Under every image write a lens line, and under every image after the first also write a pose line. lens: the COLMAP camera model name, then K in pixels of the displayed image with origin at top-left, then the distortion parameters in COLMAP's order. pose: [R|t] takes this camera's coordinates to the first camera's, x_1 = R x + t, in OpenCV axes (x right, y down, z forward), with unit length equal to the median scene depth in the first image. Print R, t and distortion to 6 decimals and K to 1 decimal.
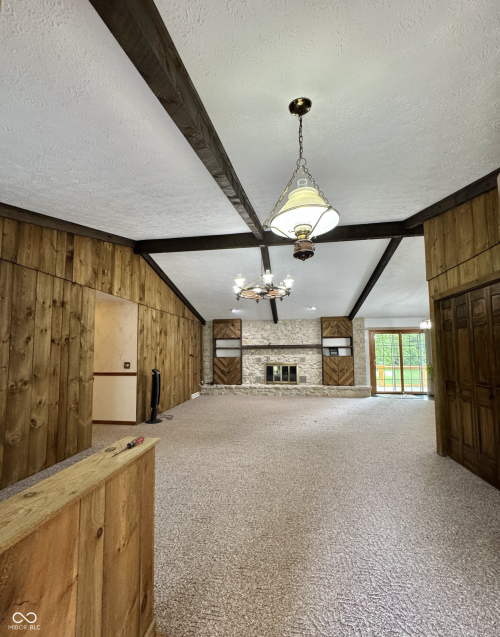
lens RADIAL K [[275.6, 0, 250.0], [0, 275.6, 318.5], [0, 0, 1]] dist [-0.000103, 0.000000]
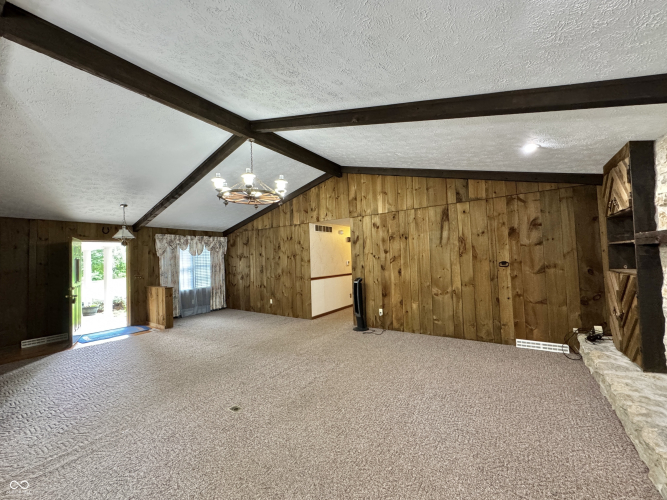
lens RADIAL K [[267.9, 0, 333.5], [0, 267.9, 250.0], [0, 0, 1]] dist [0.000187, 0.000011]
pose [[-0.455483, -0.002573, -0.890241, 0.670569], [0.145160, 0.986398, -0.077121, 0.169851], [0.878330, -0.164355, -0.448914, 1.612767]]
